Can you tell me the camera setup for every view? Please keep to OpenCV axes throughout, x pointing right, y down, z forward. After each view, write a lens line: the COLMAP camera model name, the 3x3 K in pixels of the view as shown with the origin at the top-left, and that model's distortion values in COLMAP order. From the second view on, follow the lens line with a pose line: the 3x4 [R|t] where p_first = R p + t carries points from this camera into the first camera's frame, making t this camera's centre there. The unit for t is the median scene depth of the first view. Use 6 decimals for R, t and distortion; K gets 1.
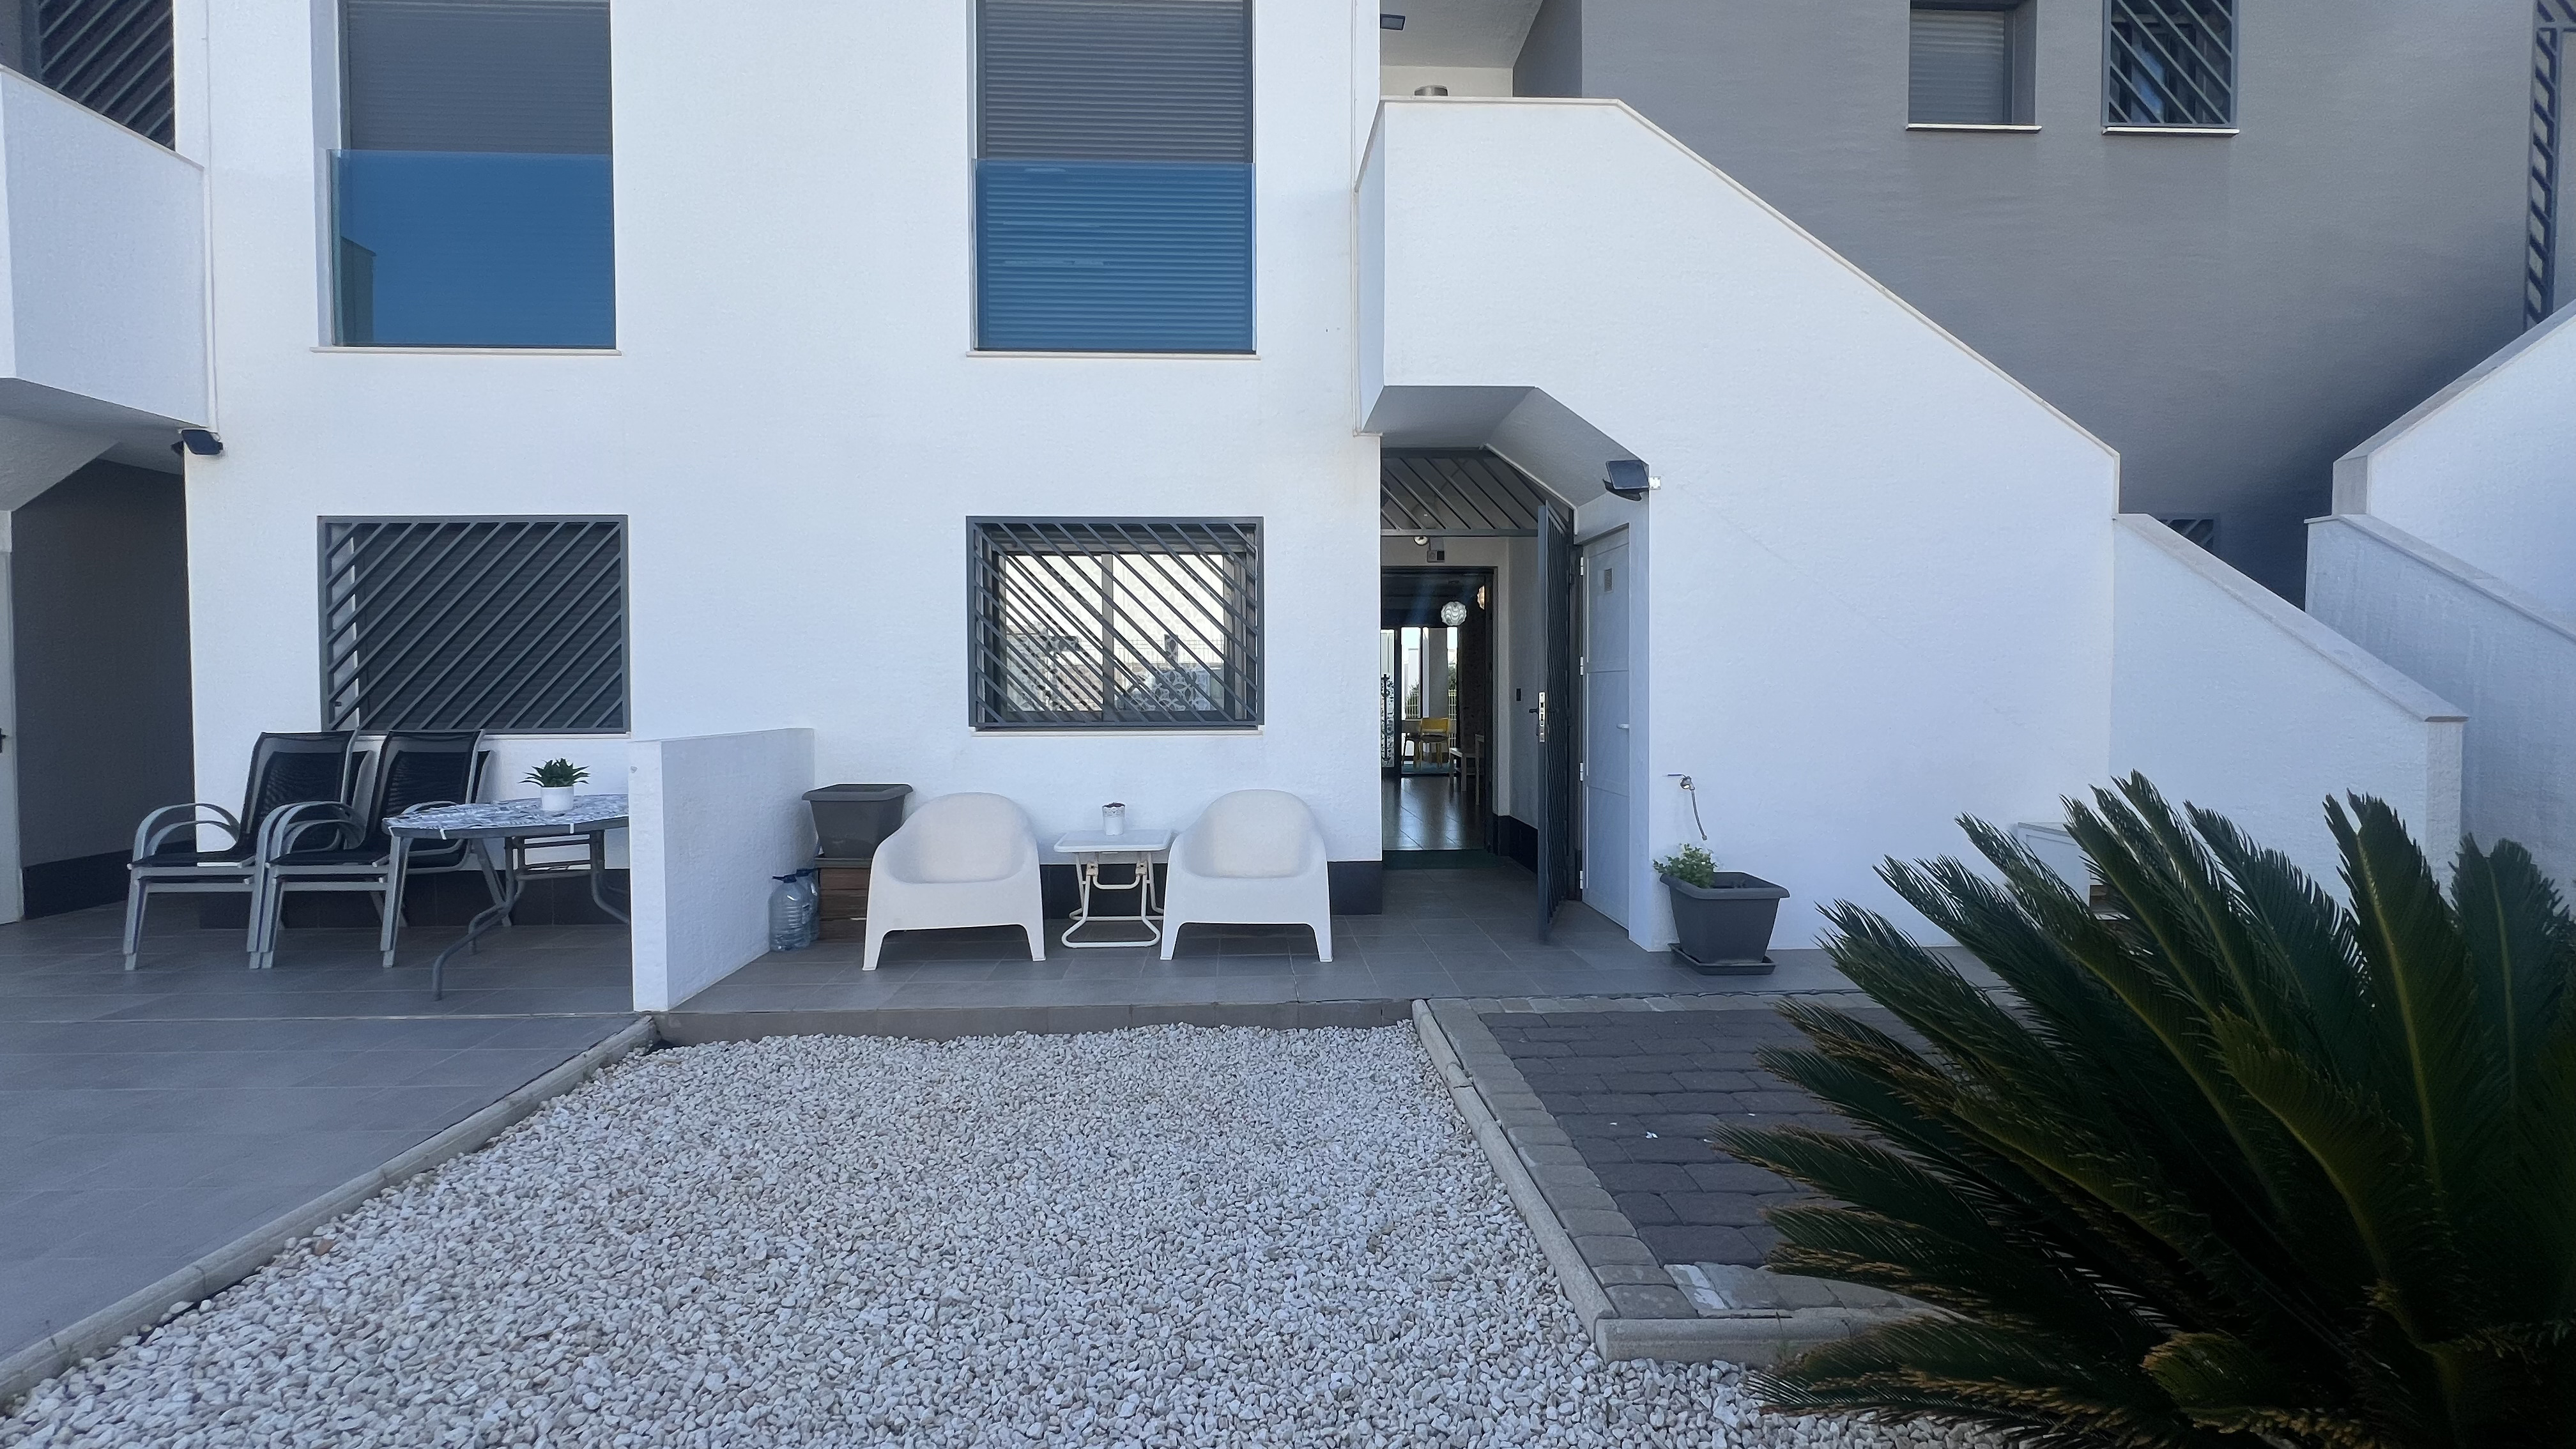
lens RADIAL K [[1046.7, 0, 1279.7], [0, 1046.7, 719.8], [0, 0, 1]] dist [-0.002453, 0.000257]
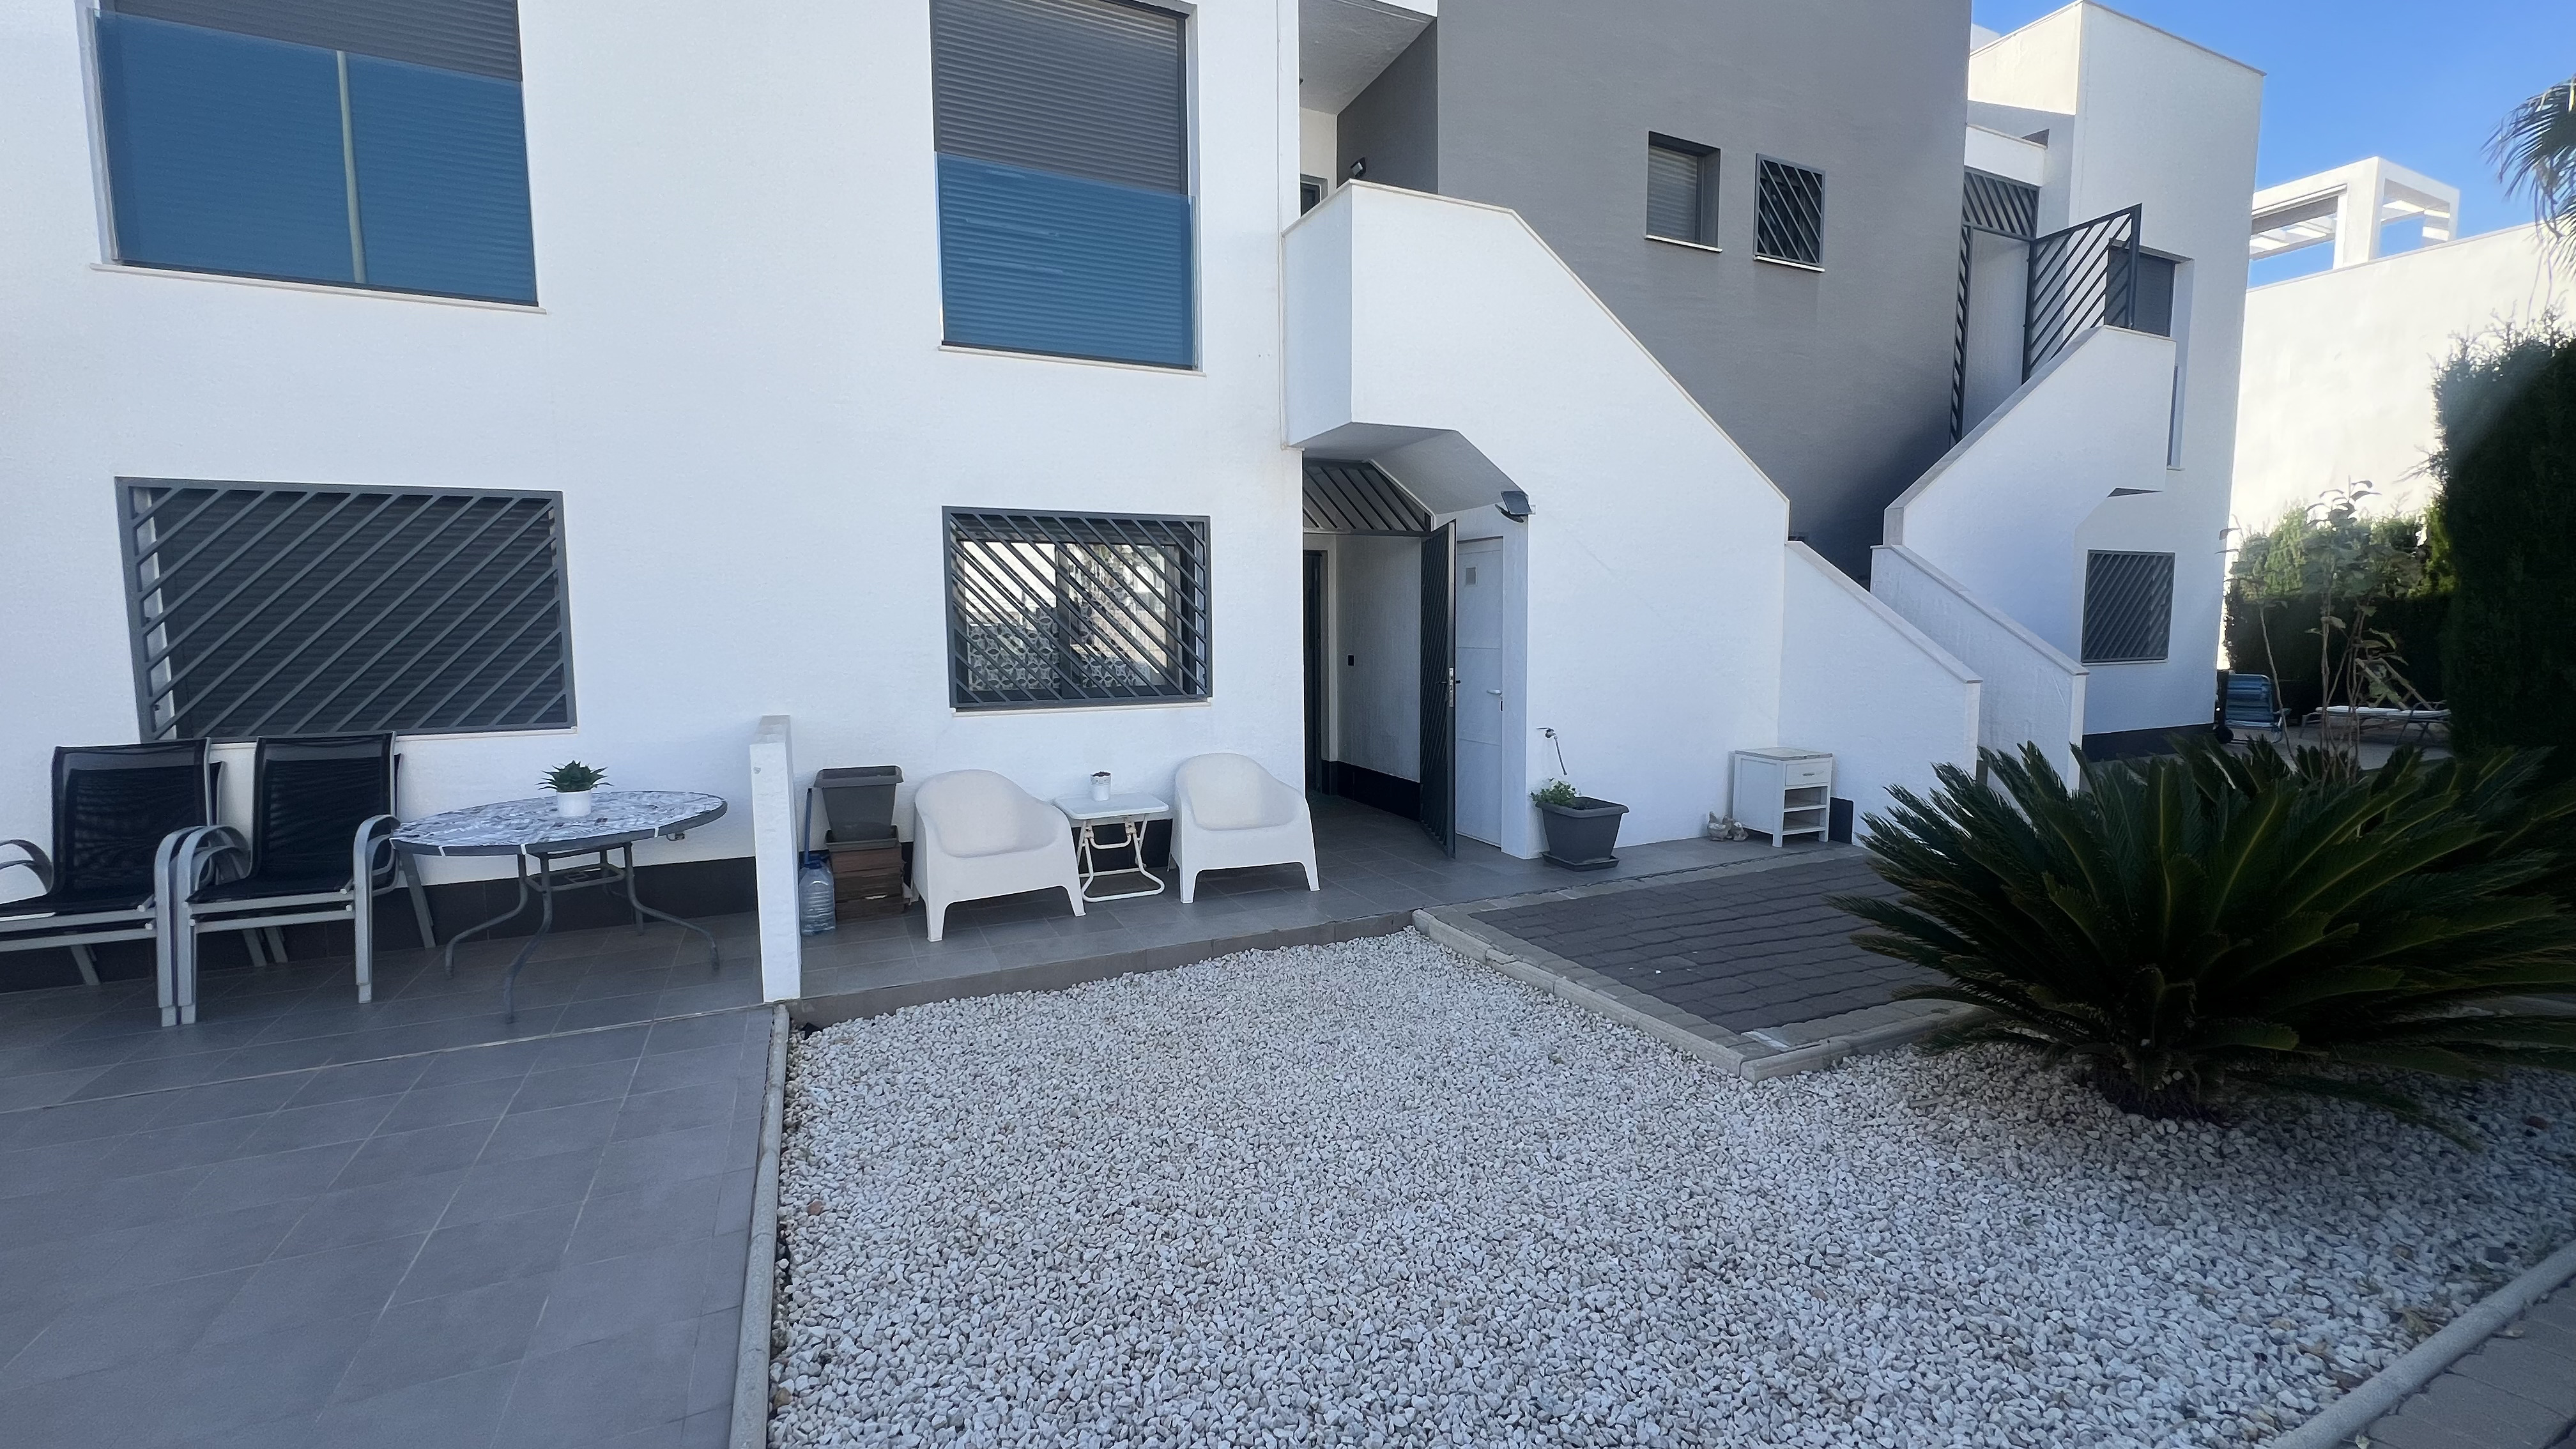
lens RADIAL K [[1036.9, 0, 1297.1], [0, 1036.9, 720.1], [0, 0, 1]] dist [-0.001507, -0.000597]
pose [[0.923942, -0.038335, 0.380606, -0.391747], [0.015071, 0.997841, 0.063919, -0.044640], [-0.382235, -0.053321, 0.922526, -0.103485]]
